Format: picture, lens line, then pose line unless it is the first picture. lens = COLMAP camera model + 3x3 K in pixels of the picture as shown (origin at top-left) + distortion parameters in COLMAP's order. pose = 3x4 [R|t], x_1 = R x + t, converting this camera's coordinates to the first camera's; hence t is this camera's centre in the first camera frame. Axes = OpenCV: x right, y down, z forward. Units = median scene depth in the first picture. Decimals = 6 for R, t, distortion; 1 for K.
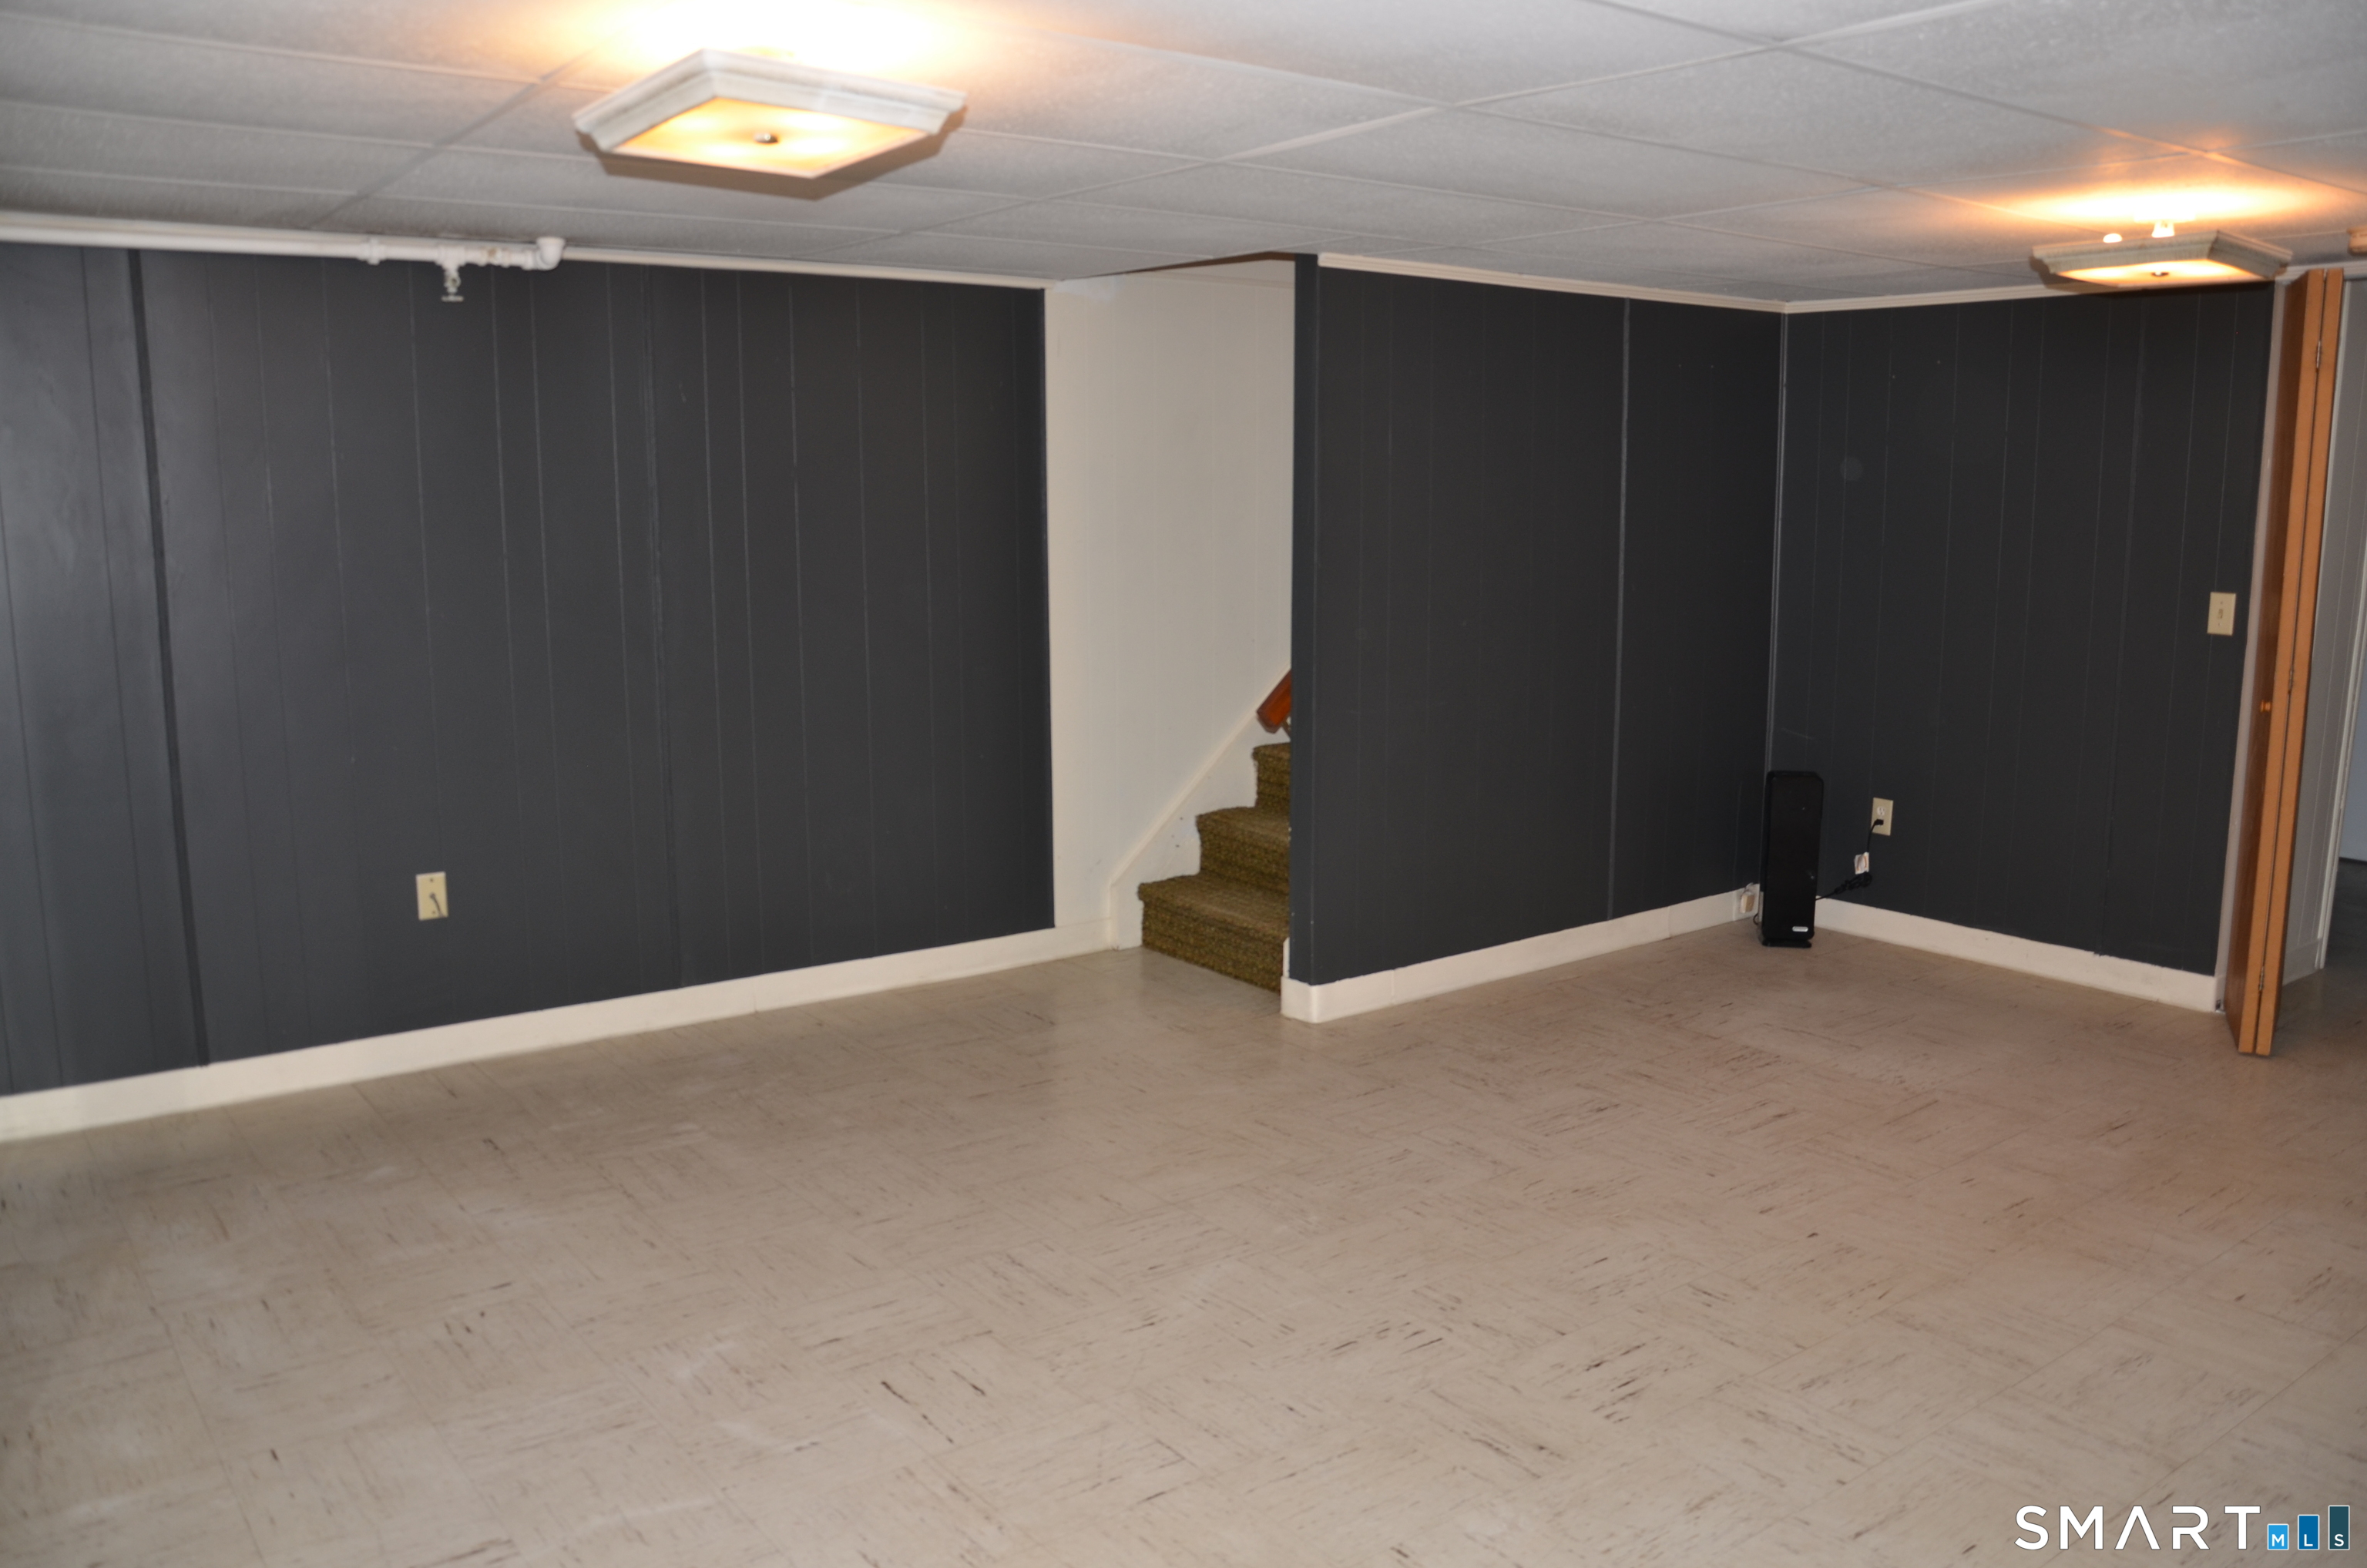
lens RADIAL K [[1843.8, 0, 1190.8], [0, 1843.8, 787.3], [0, 0, 1]] dist [-0.167720, 0.128492]
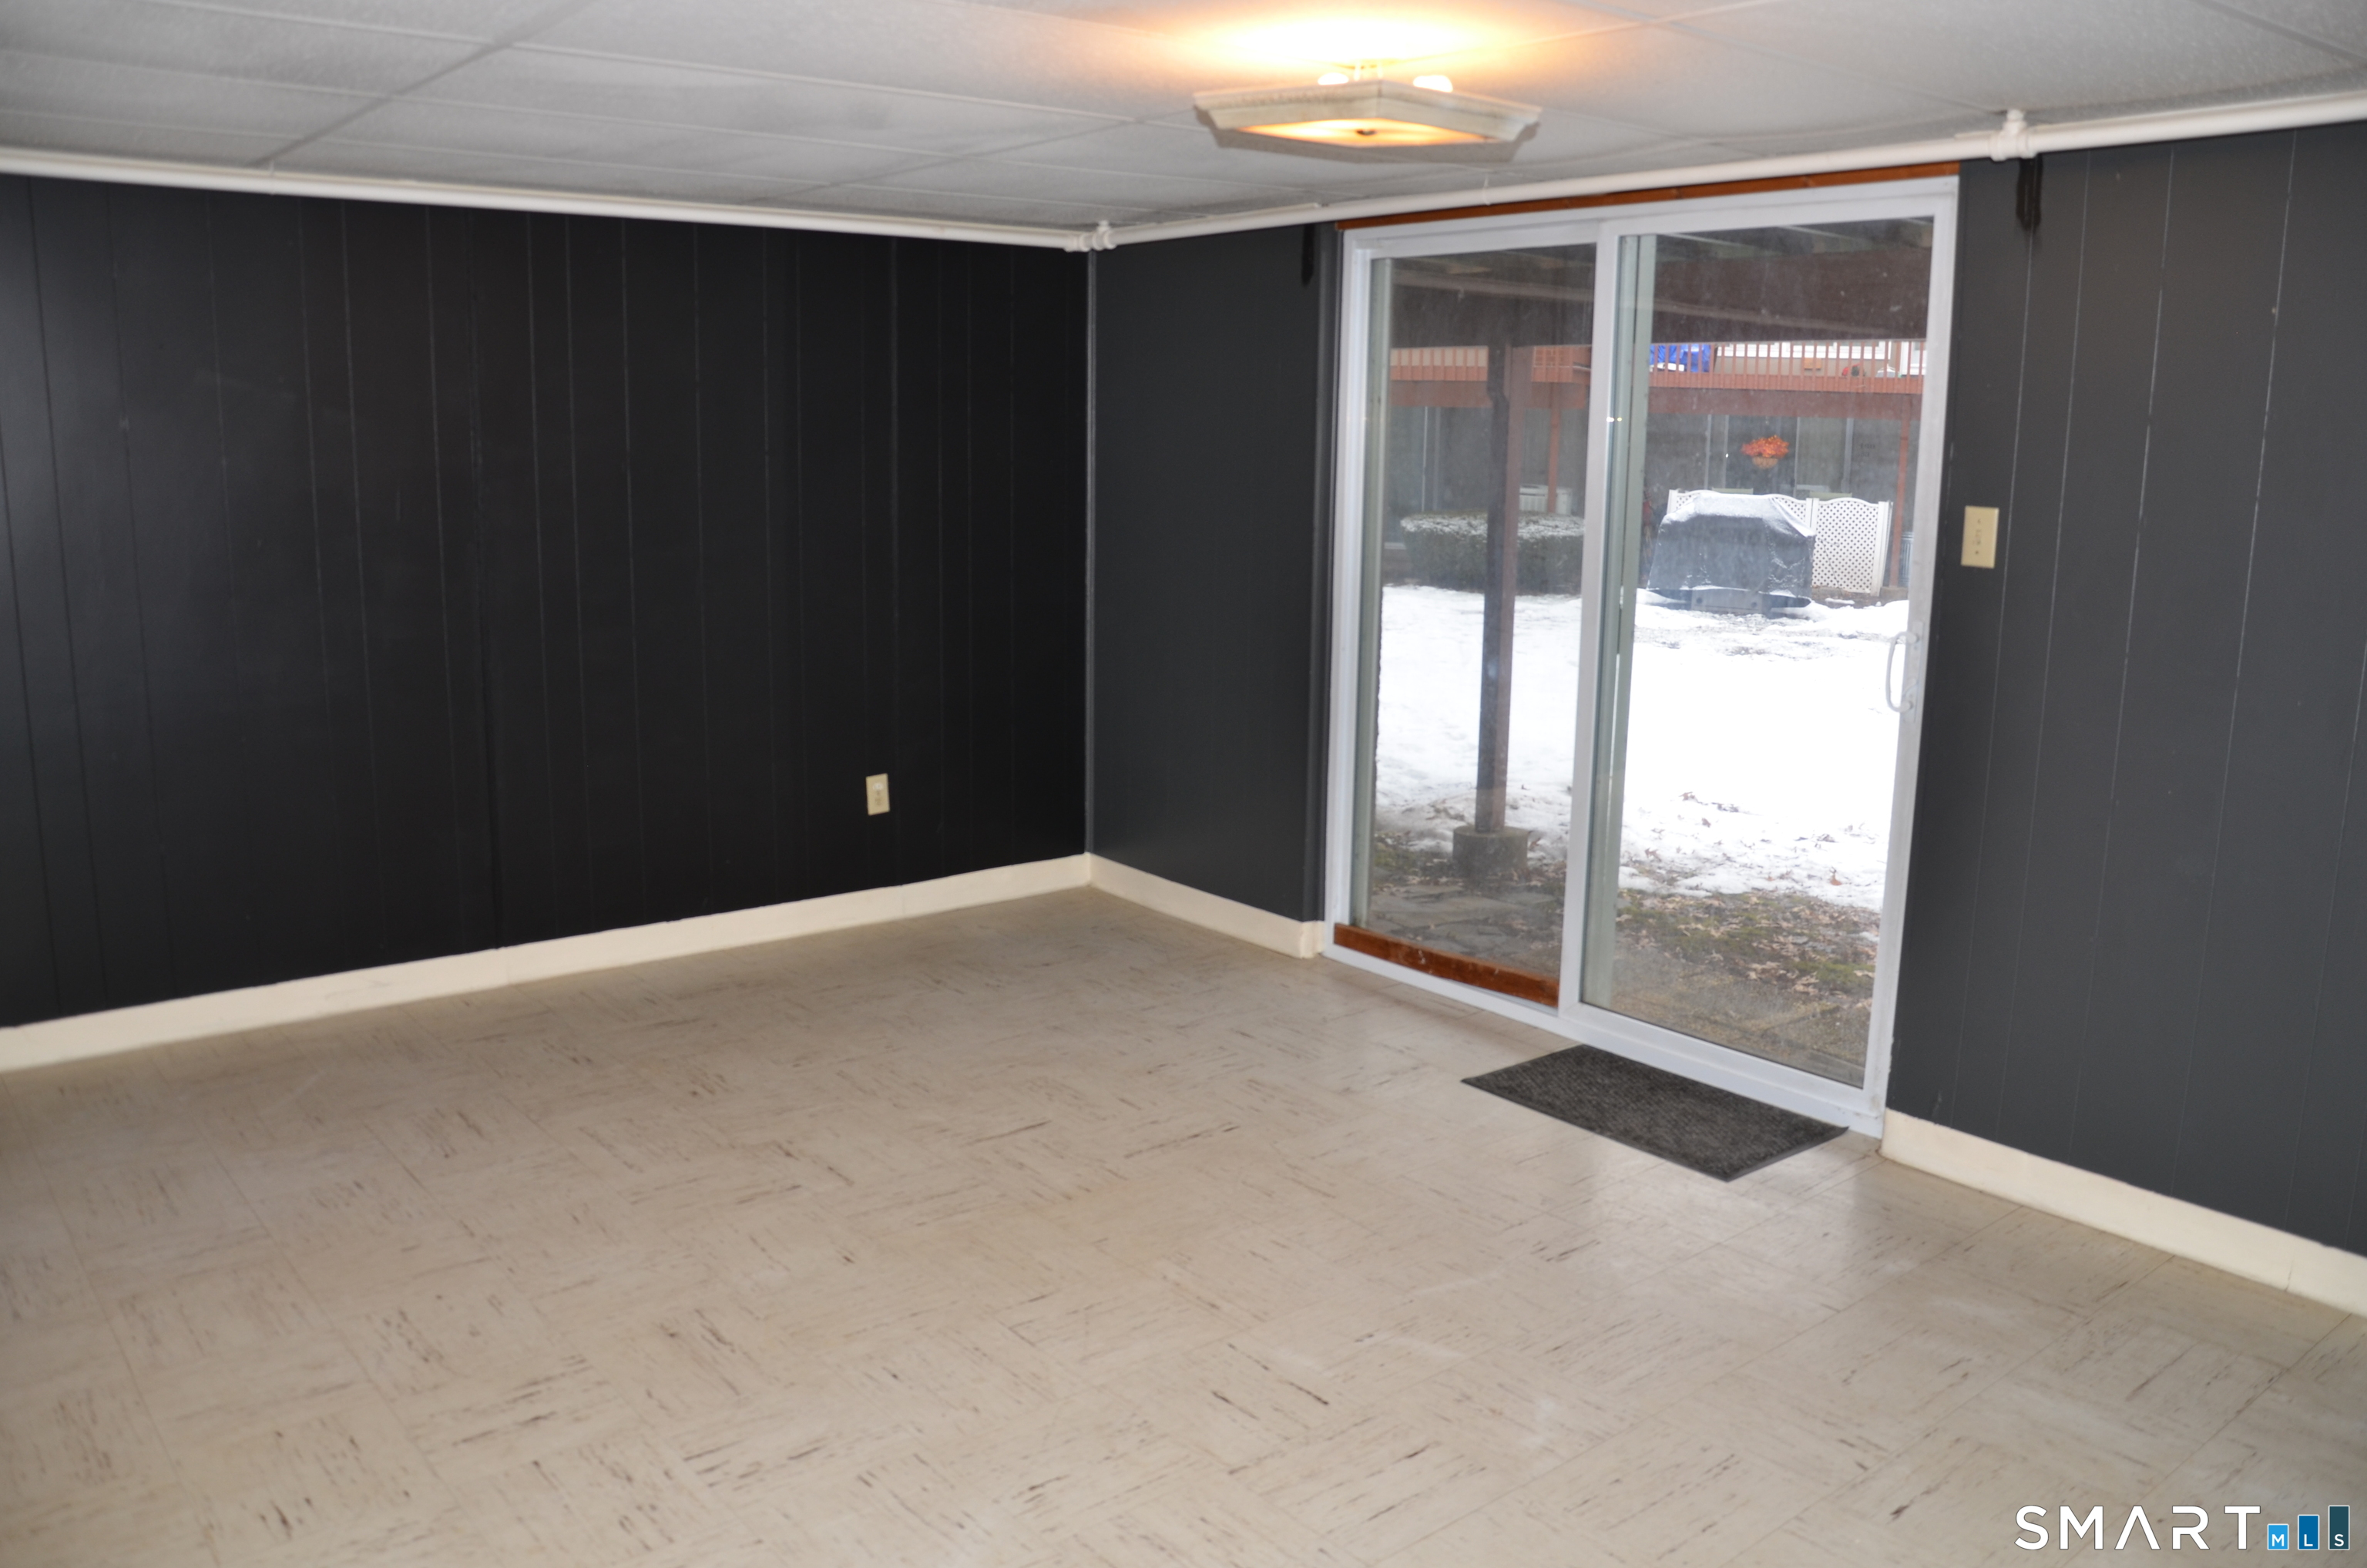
lens RADIAL K [[1843.8, 0, 1190.8], [0, 1843.8, 787.3], [0, 0, 1]] dist [-0.167720, 0.128492]
pose [[-0.999150, -0.007199, -0.040583, -0.059947], [-0.021003, 0.936123, 0.351044, -0.288298], [0.035463, 0.351598, -0.935479, 1.736030]]
